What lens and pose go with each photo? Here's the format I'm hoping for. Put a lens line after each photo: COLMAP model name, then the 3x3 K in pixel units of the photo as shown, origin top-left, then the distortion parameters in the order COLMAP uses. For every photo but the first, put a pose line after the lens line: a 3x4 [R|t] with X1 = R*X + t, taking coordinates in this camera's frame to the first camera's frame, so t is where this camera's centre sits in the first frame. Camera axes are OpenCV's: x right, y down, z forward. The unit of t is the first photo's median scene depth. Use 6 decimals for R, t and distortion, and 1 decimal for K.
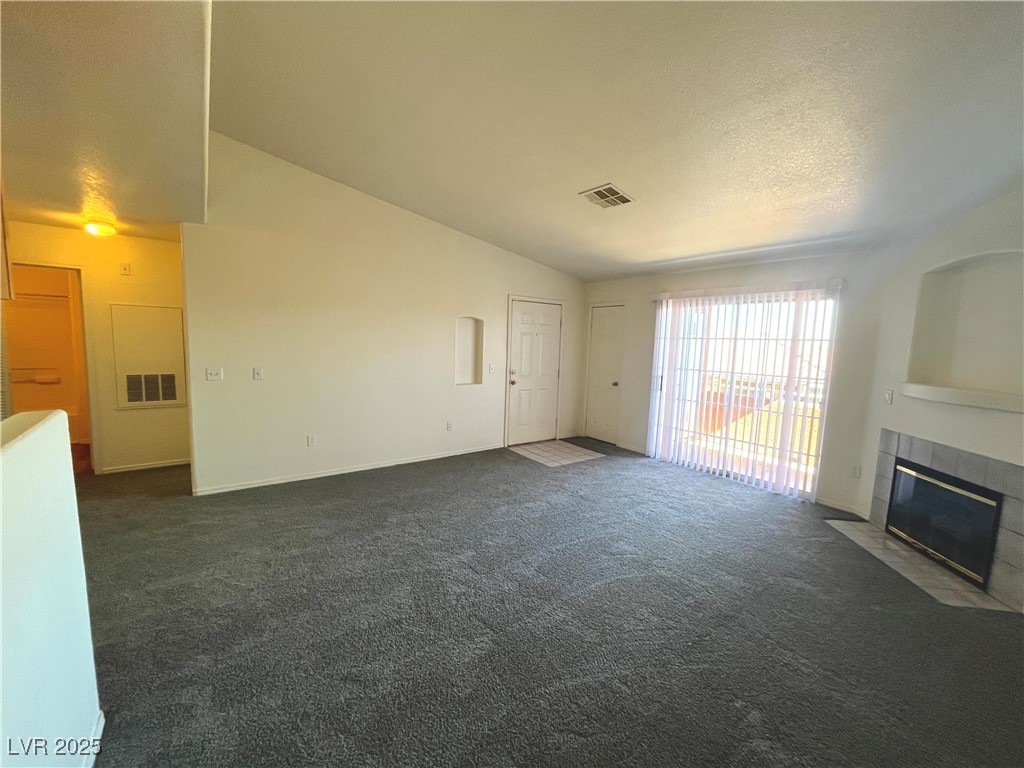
lens RADIAL K [[413.5, 0, 507.8], [0, 413.5, 384.3], [0, 0, 1]] dist [-0.001906, -0.000173]
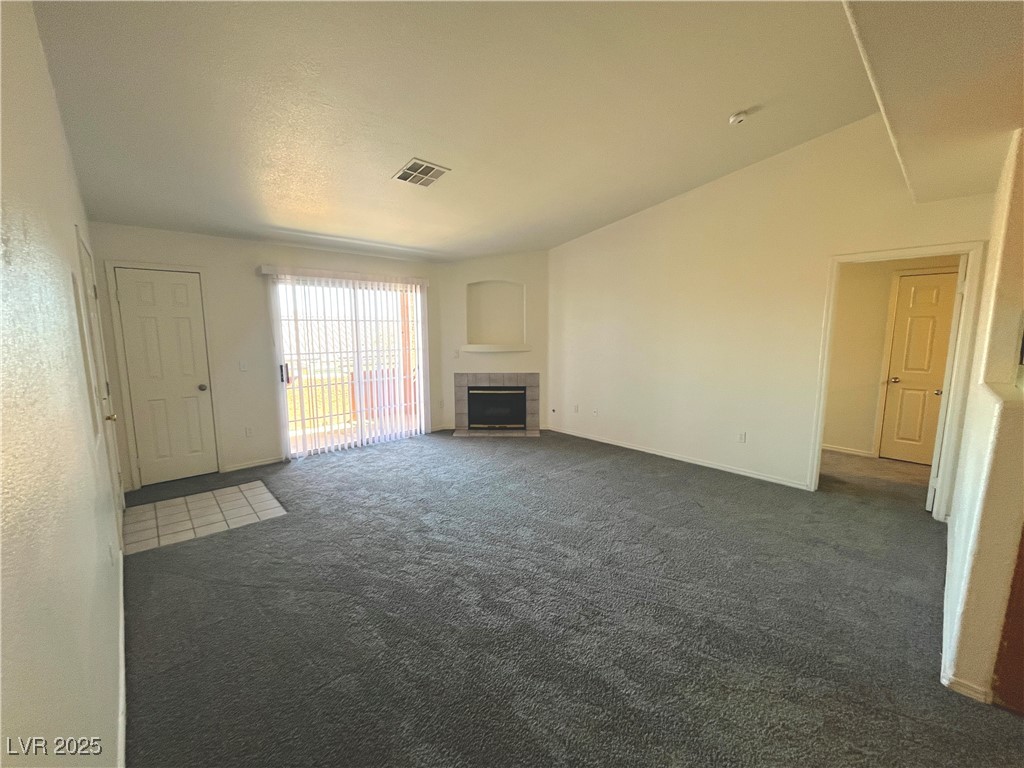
lens RADIAL K [[413.5, 0, 507.8], [0, 413.5, 384.3], [0, 0, 1]] dist [-0.001906, -0.000173]
pose [[-0.111635, -0.163656, 0.980181, -0.656861], [0.106682, 0.978672, 0.175554, -0.102255], [-0.988006, 0.124165, -0.091795, 0.785971]]
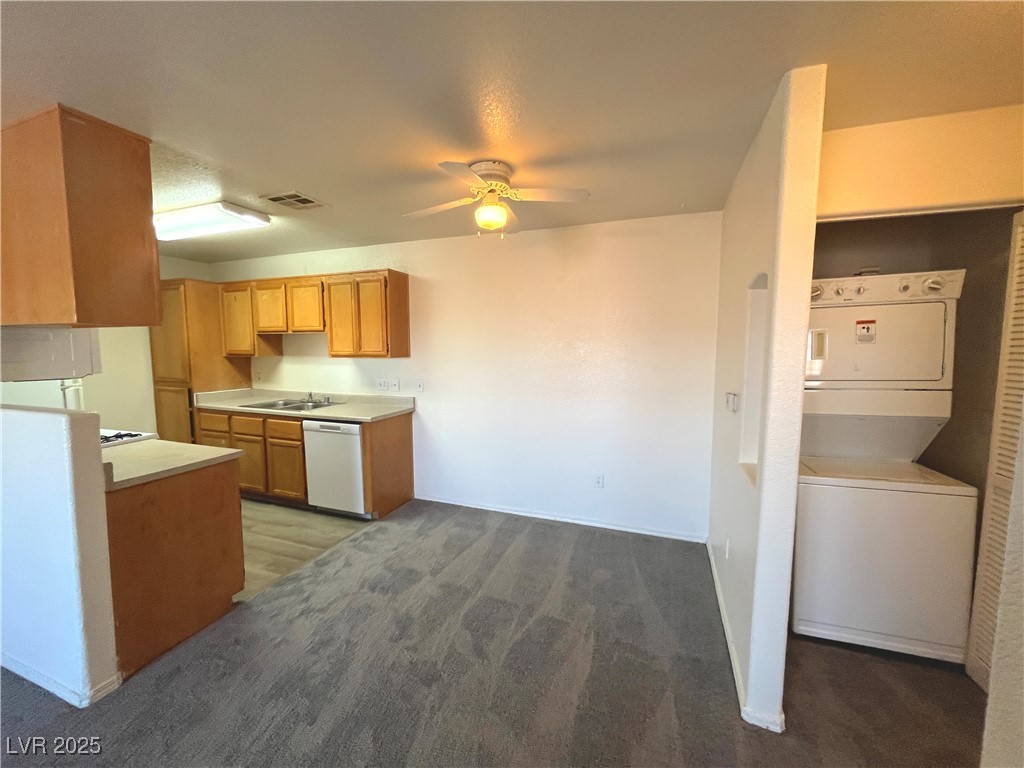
lens RADIAL K [[413.5, 0, 507.8], [0, 413.5, 384.3], [0, 0, 1]] dist [-0.001906, -0.000173]
pose [[-0.838351, 0.016192, -0.544891, -0.488880], [-0.087076, 0.982747, 0.163175, -0.103333], [0.538132, 0.184245, -0.822477, 0.851153]]
